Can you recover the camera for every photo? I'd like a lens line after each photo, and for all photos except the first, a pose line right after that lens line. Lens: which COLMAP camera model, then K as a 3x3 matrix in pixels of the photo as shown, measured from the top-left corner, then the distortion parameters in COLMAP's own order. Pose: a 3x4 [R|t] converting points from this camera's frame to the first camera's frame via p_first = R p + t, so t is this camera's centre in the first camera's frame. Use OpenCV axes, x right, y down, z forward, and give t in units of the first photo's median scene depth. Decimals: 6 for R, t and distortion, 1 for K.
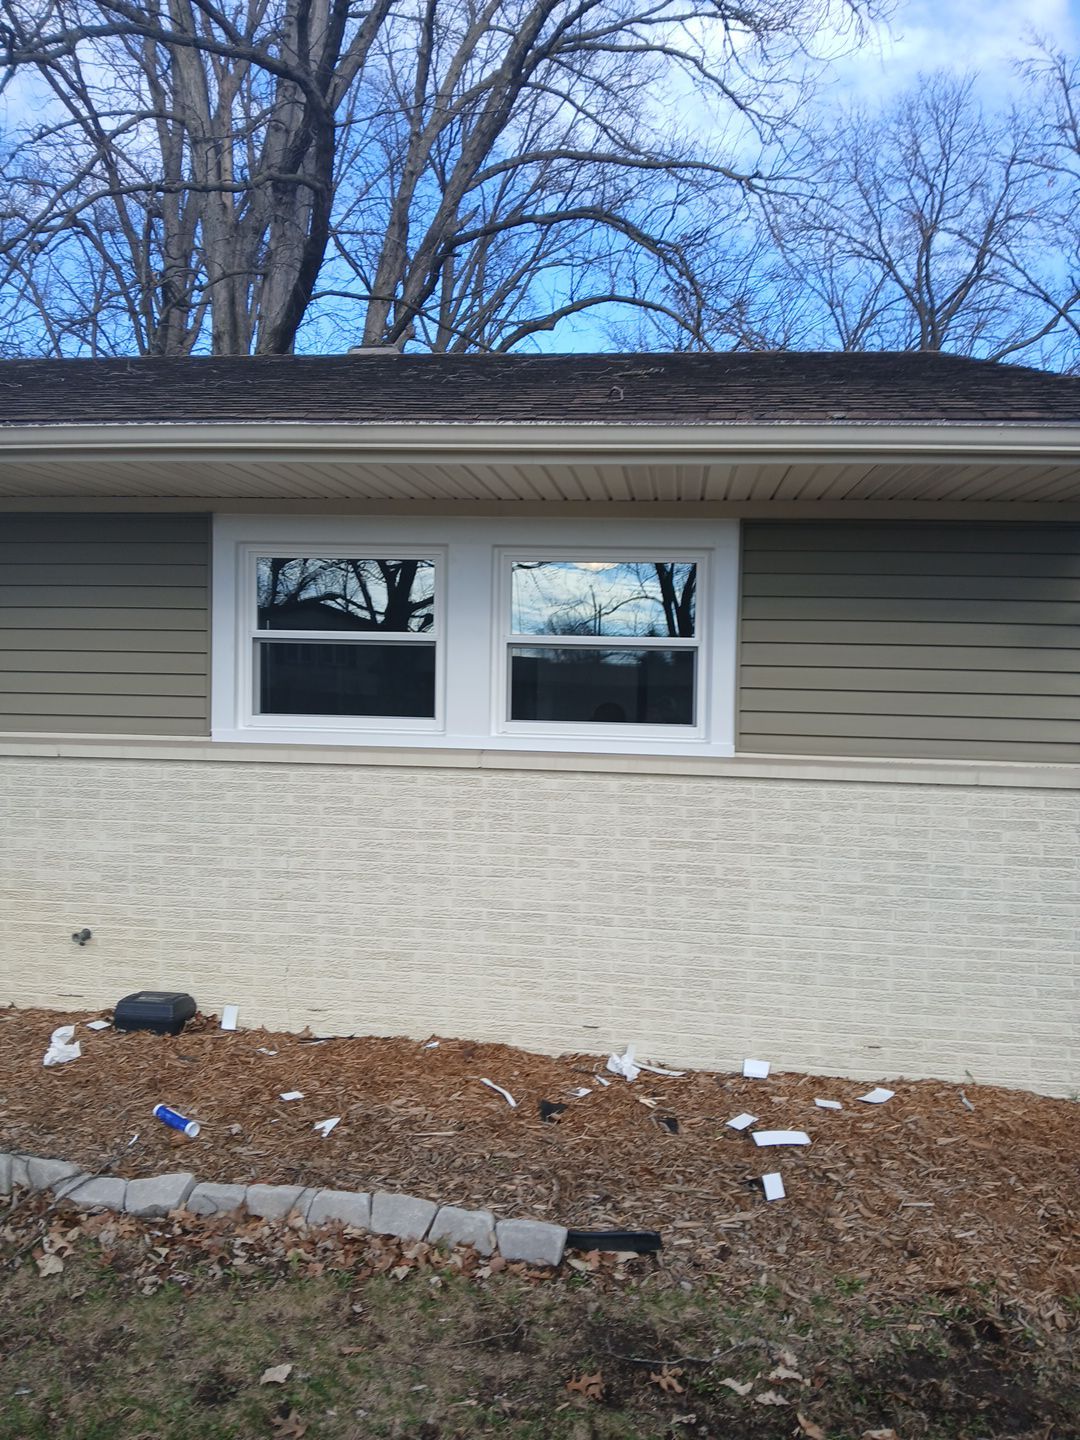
lens RADIAL K [[1119.1, 0, 540.0], [0, 1119.1, 720.0], [0, 0, 1]] dist [0.001541, -0.054275]
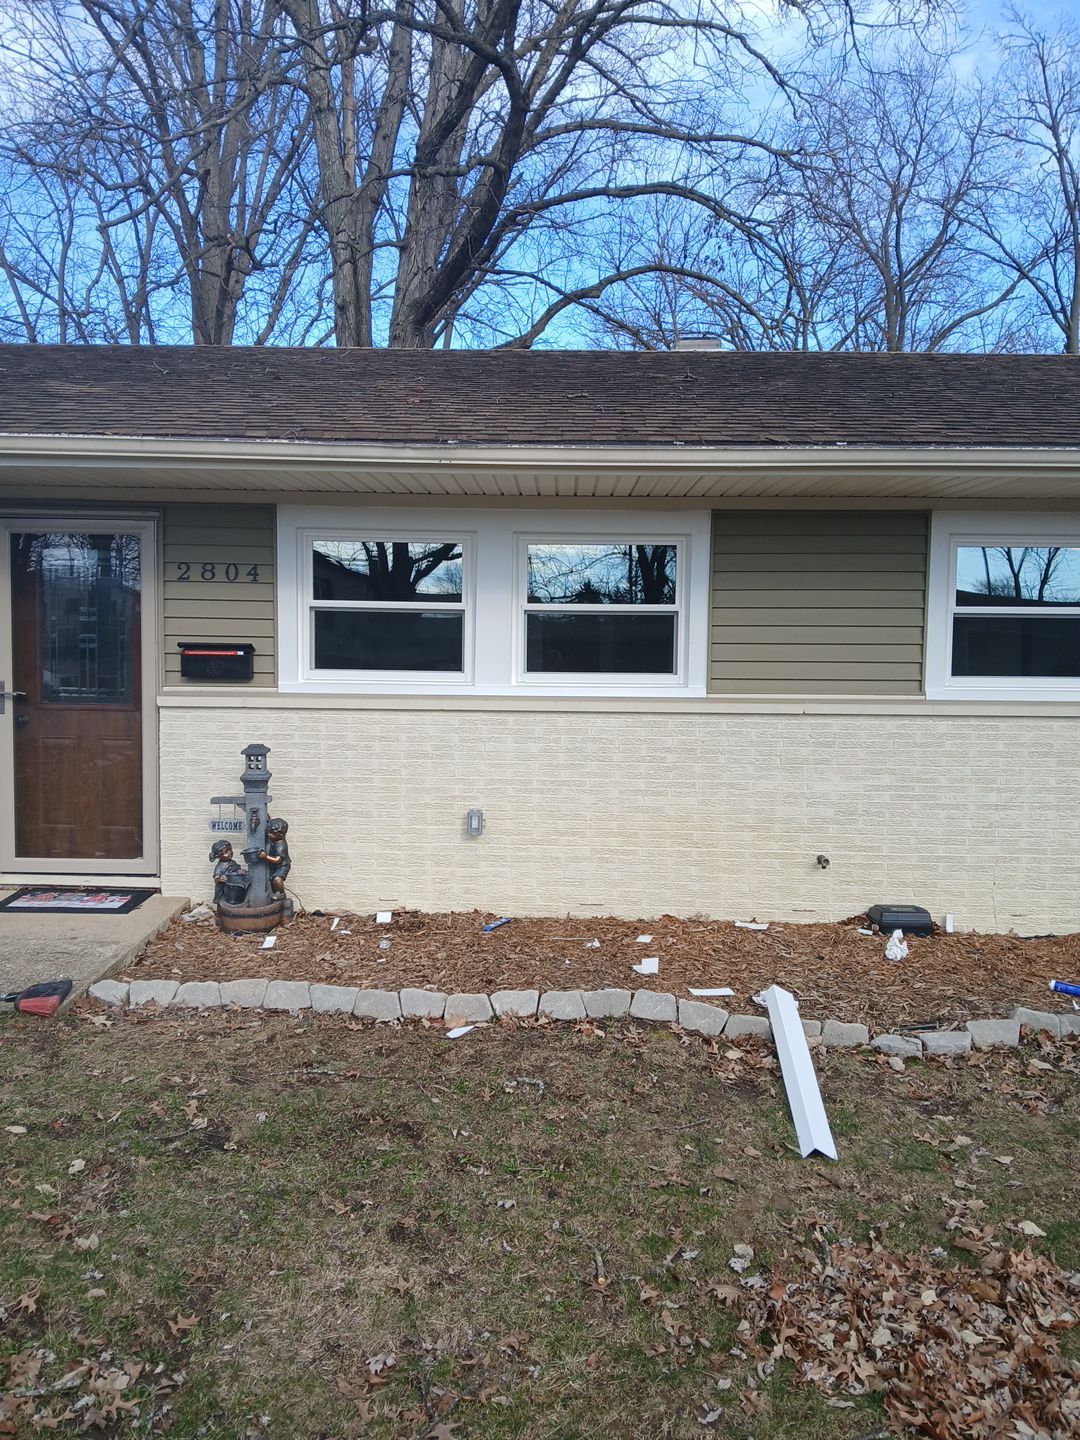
lens RADIAL K [[1083.2, 0, 540.0], [0, 1083.2, 720.0], [0, 0, 1]] dist [0.008559, -0.047651]
pose [[0.997809, -0.013463, 0.064774, -0.777019], [0.010502, 0.998893, 0.045844, -0.016555], [-0.065320, -0.045063, 0.996846, -0.143781]]
